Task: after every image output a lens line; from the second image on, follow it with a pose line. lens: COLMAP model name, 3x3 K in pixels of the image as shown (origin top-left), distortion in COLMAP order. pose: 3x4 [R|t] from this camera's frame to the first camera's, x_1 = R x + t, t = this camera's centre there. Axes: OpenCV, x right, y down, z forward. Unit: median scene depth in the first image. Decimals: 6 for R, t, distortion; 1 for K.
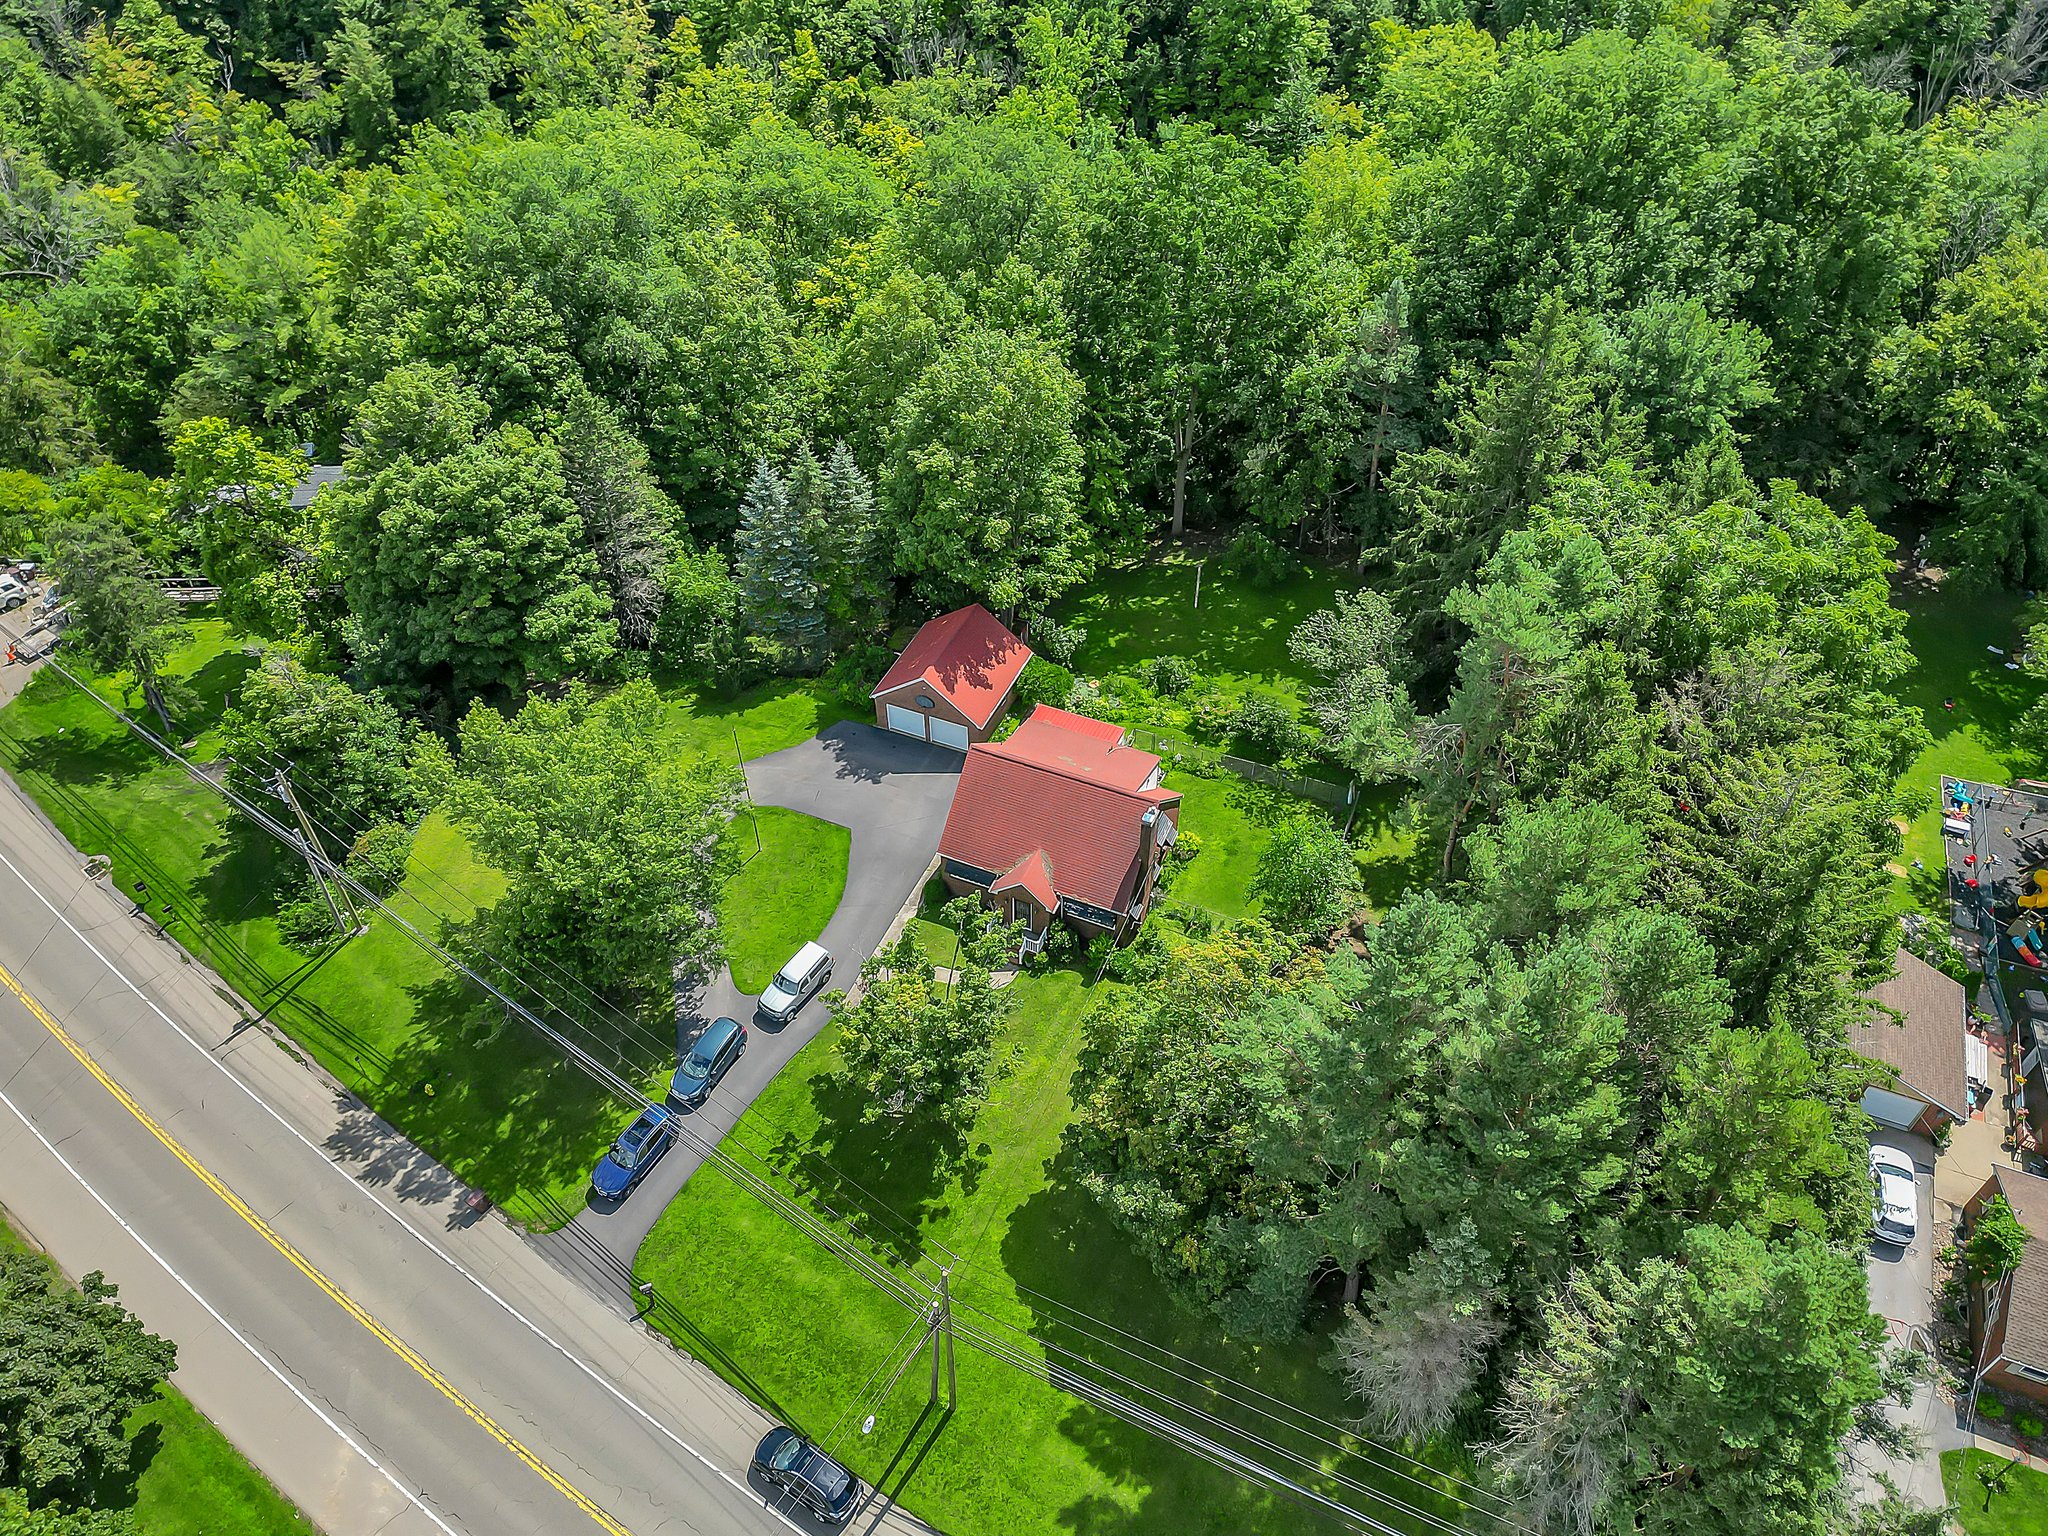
lens RADIAL K [[1480.0, 0, 1024.0], [0, 1480.0, 768.0], [0, 0, 1]] dist [0.072061, -0.071556]
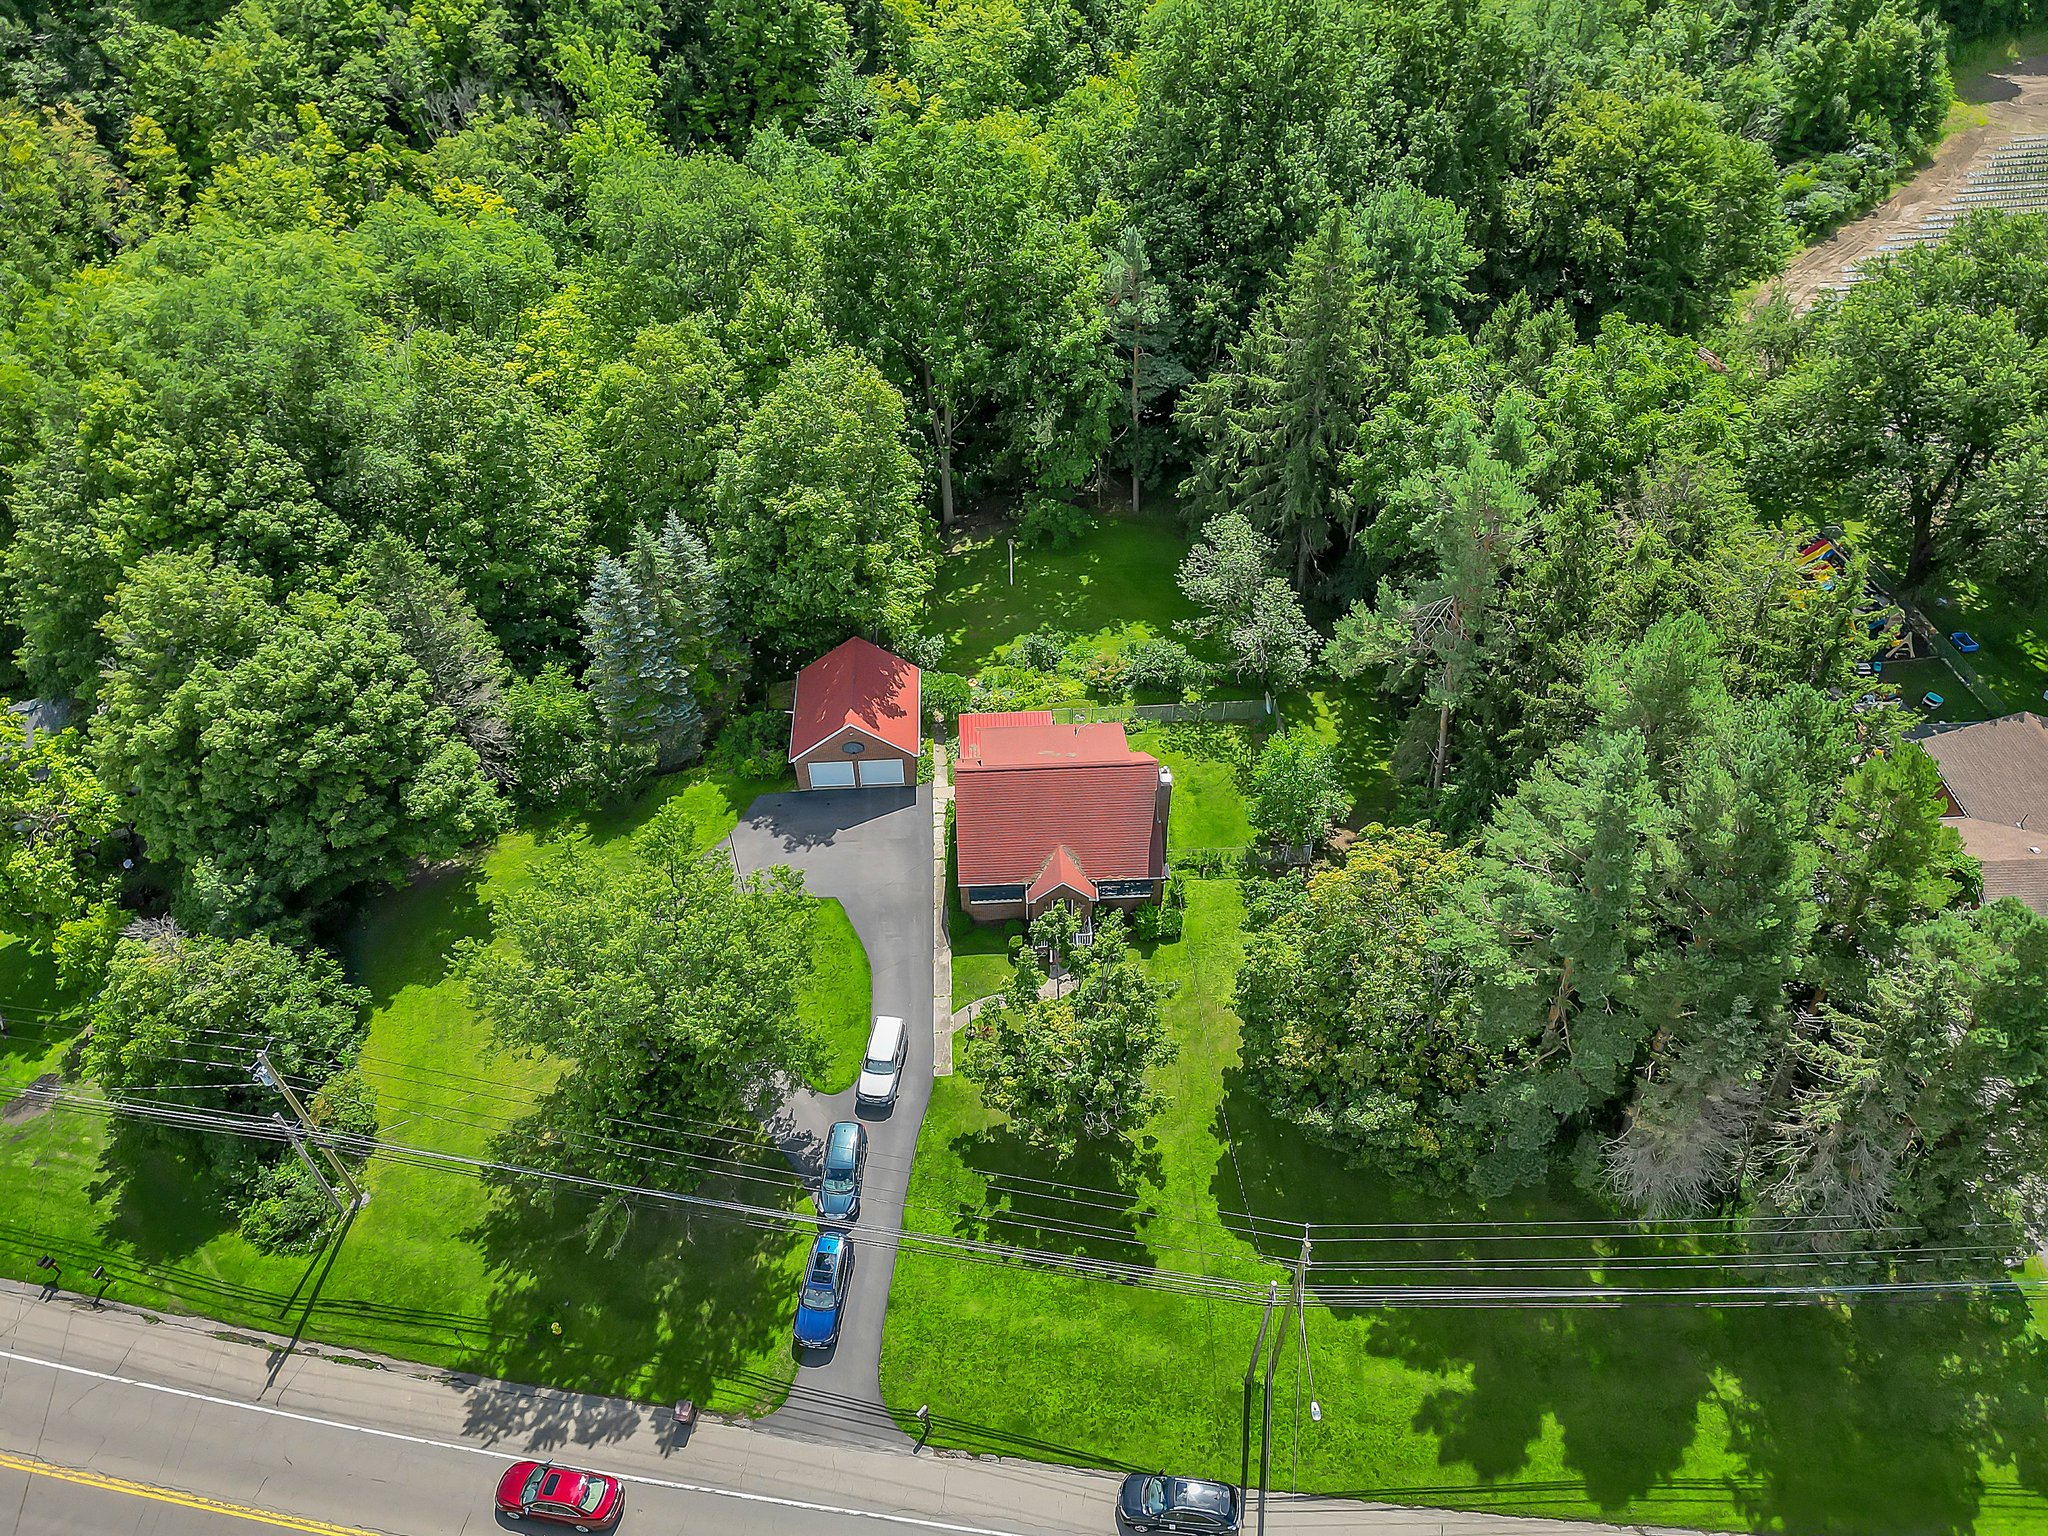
lens RADIAL K [[1480.0, 0, 1024.0], [0, 1480.0, 768.0], [0, 0, 1]] dist [0.072061, -0.071556]
pose [[0.898366, -0.314749, 0.306385, -0.294701], [0.313234, 0.948054, 0.055485, -0.056623], [-0.307933, 0.046125, 0.950289, 0.056503]]
